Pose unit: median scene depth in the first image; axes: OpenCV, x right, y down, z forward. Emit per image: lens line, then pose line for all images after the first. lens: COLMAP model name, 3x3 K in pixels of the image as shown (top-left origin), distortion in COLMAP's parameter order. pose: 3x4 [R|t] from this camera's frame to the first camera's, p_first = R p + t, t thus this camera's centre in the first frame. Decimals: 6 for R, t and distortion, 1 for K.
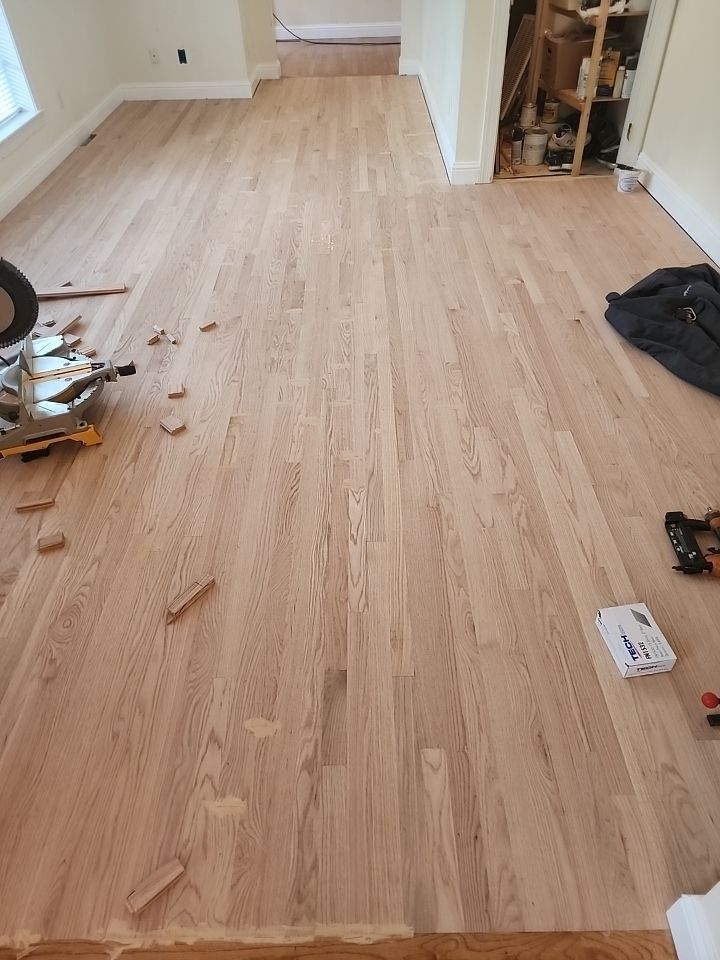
lens RADIAL K [[656.7, 0, 360.4], [0, 656.7, 473.9], [0, 0, 1]] dist [0.051086, -0.032007]
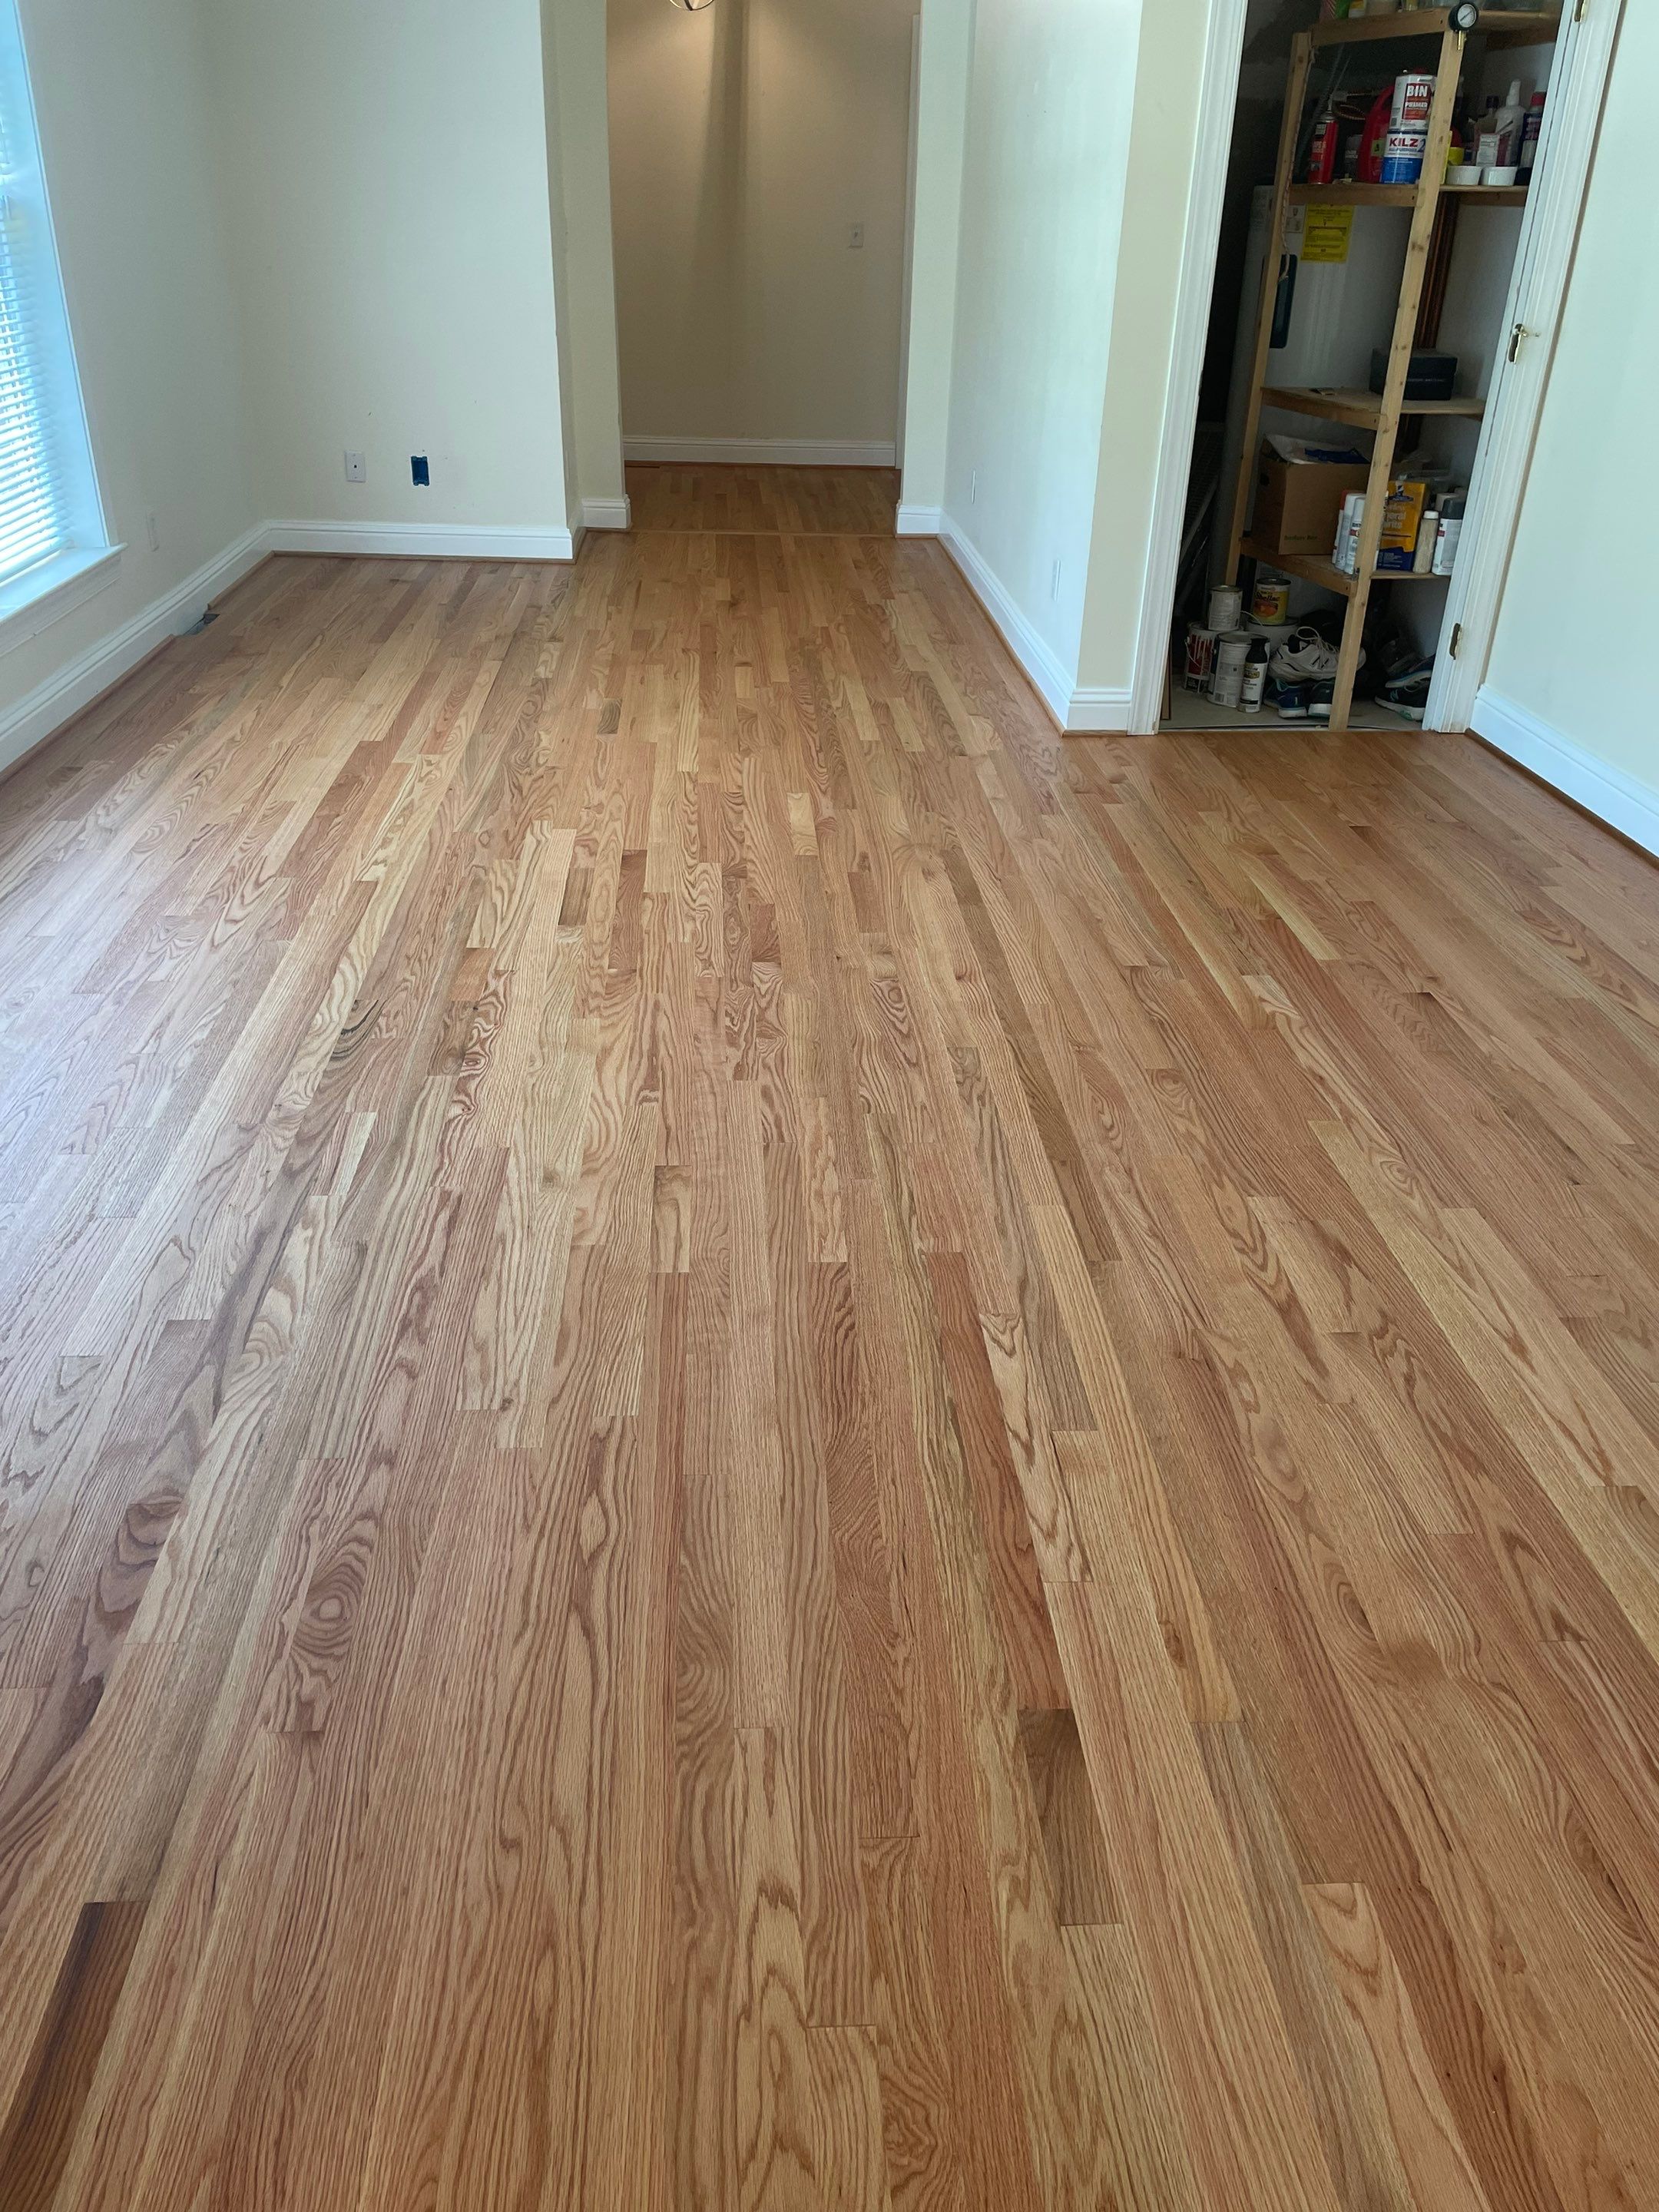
lens RADIAL K [[1724.0, 0, 835.4], [0, 1724.0, 1108.0], [0, 0, 1]] dist [0.054389, -0.063768]
pose [[0.997054, 0.018466, 0.074445, -0.102074], [0.000326, 0.969555, -0.244874, 0.085884], [-0.076701, 0.244177, 0.966693, -0.032969]]
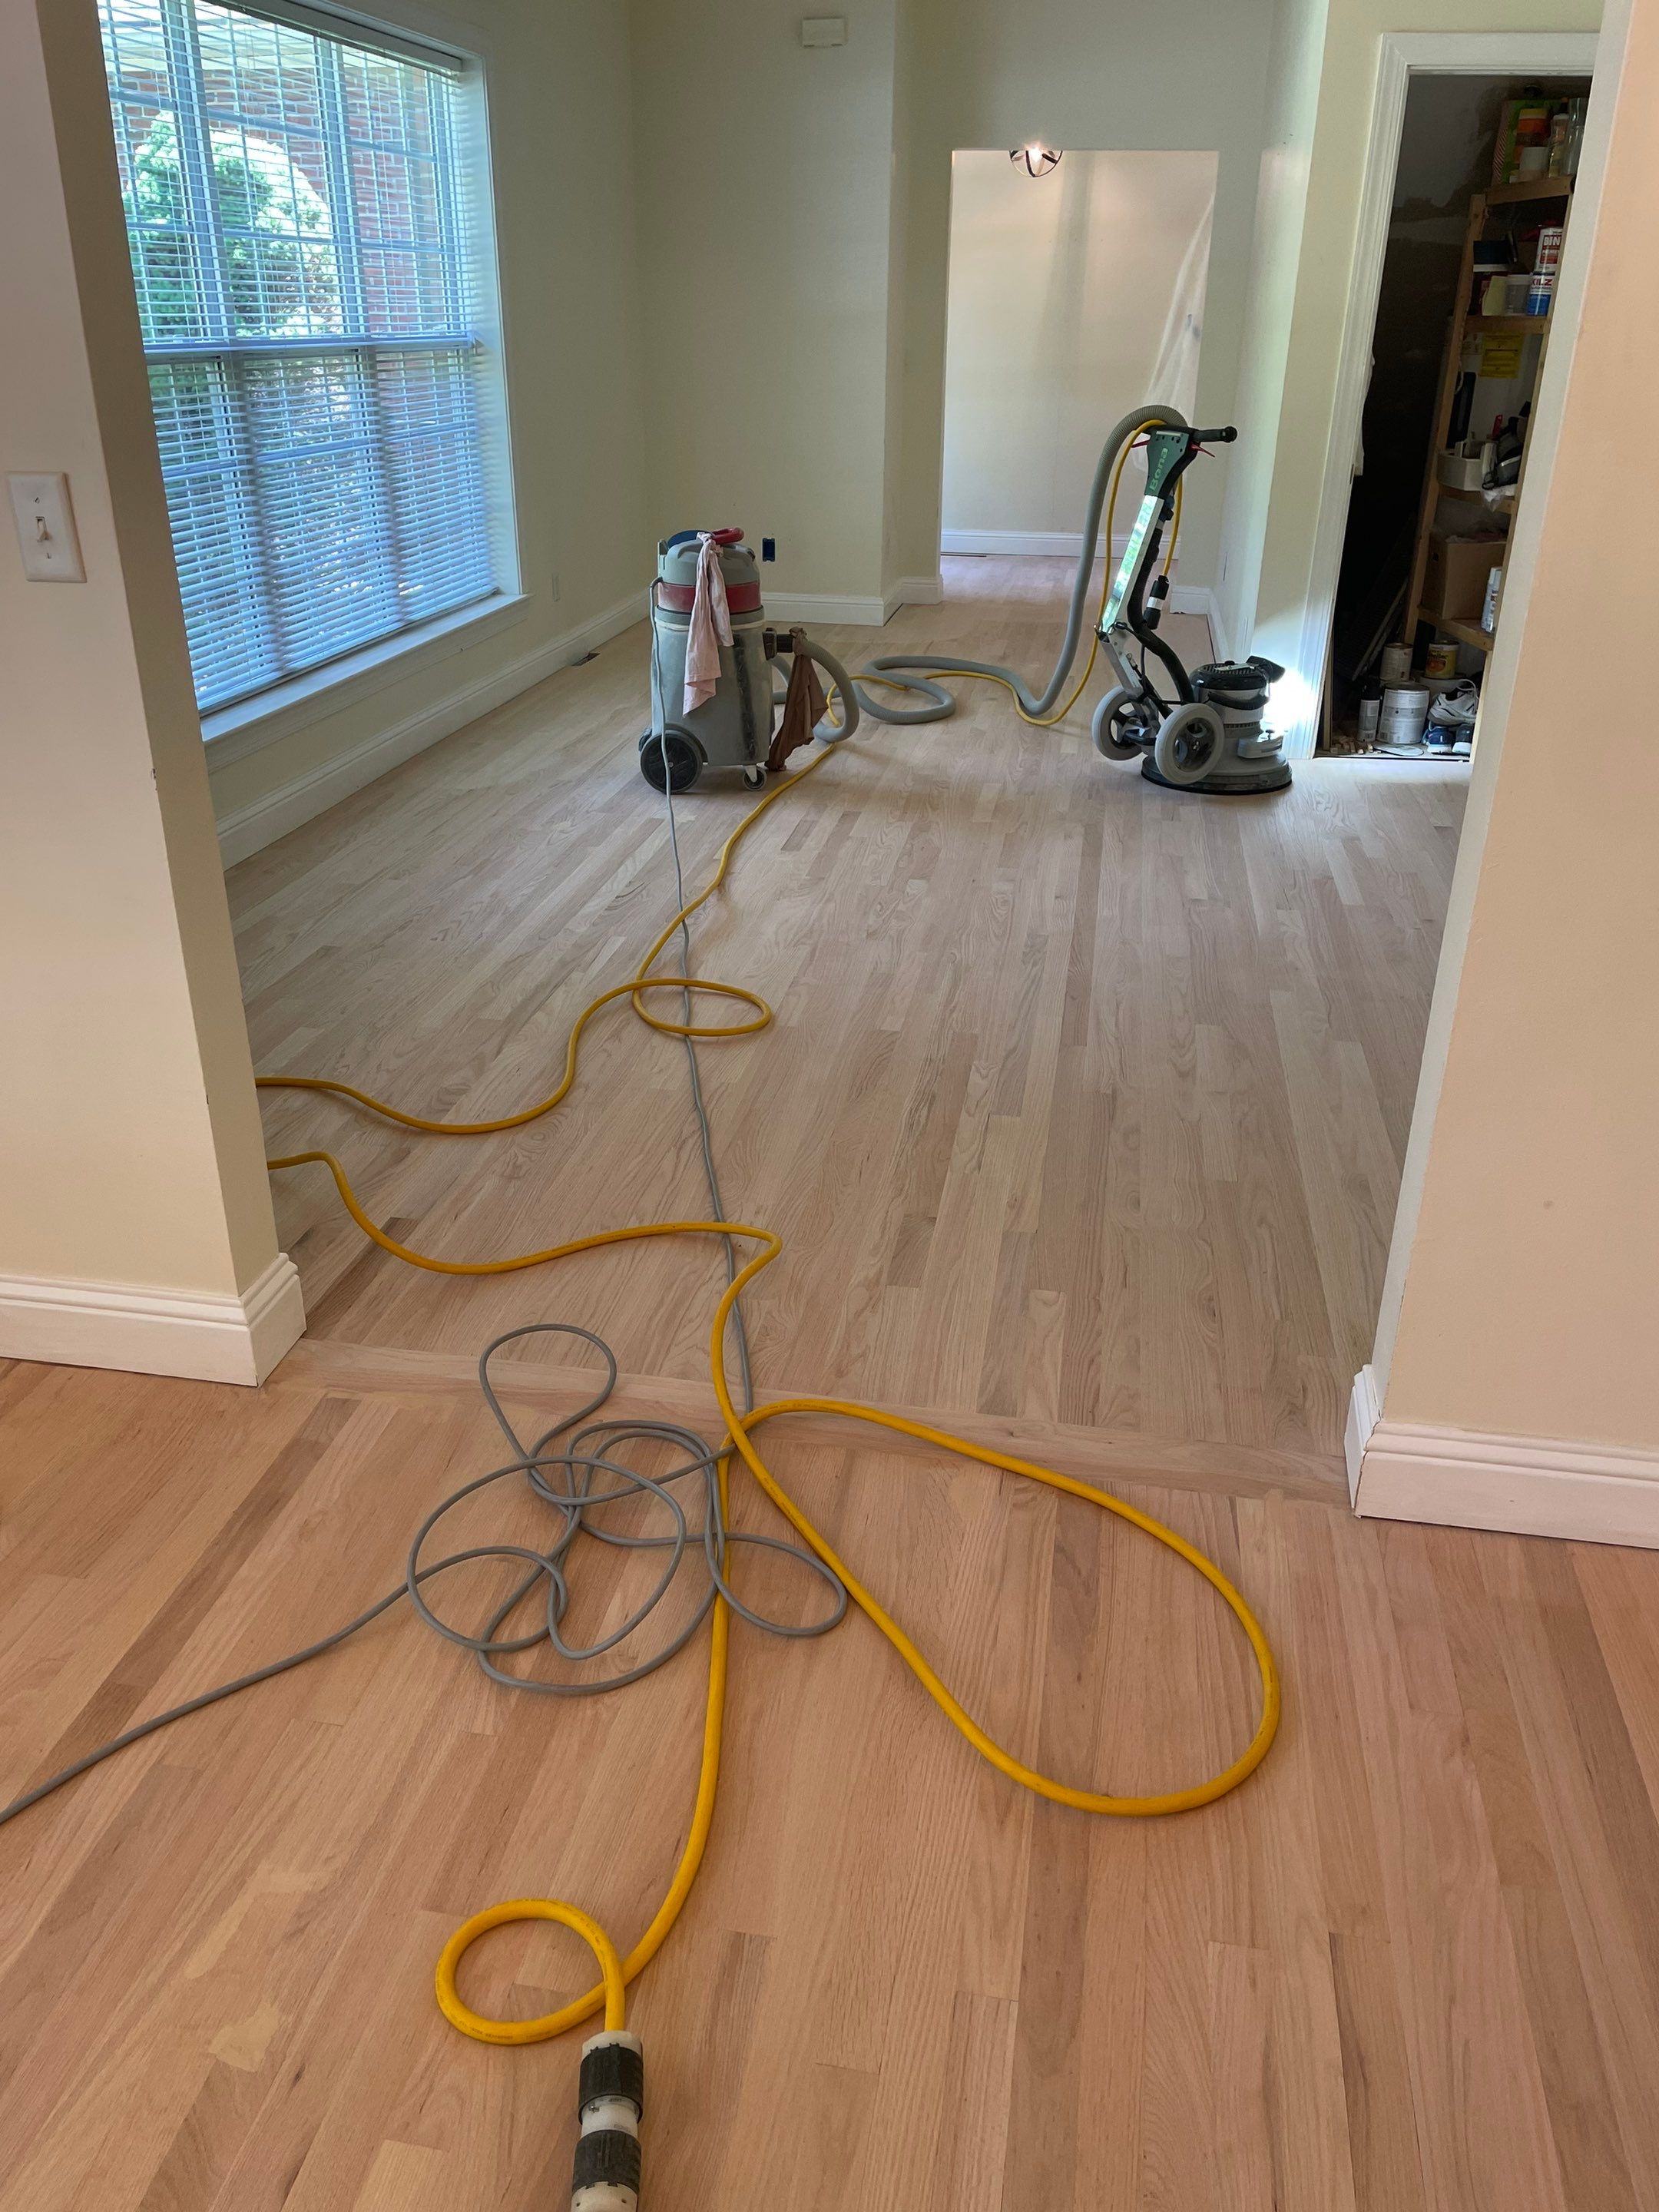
lens RADIAL K [[1724.0, 0, 828.0], [0, 1724.0, 1117.8], [0, 0, 1]] dist [0.054389, -0.063768]
pose [[0.984501, 0.104612, -0.140762, 0.044665], [-0.140923, 0.949640, -0.279867, 0.296160], [0.104396, 0.295366, 0.949663, -0.295182]]
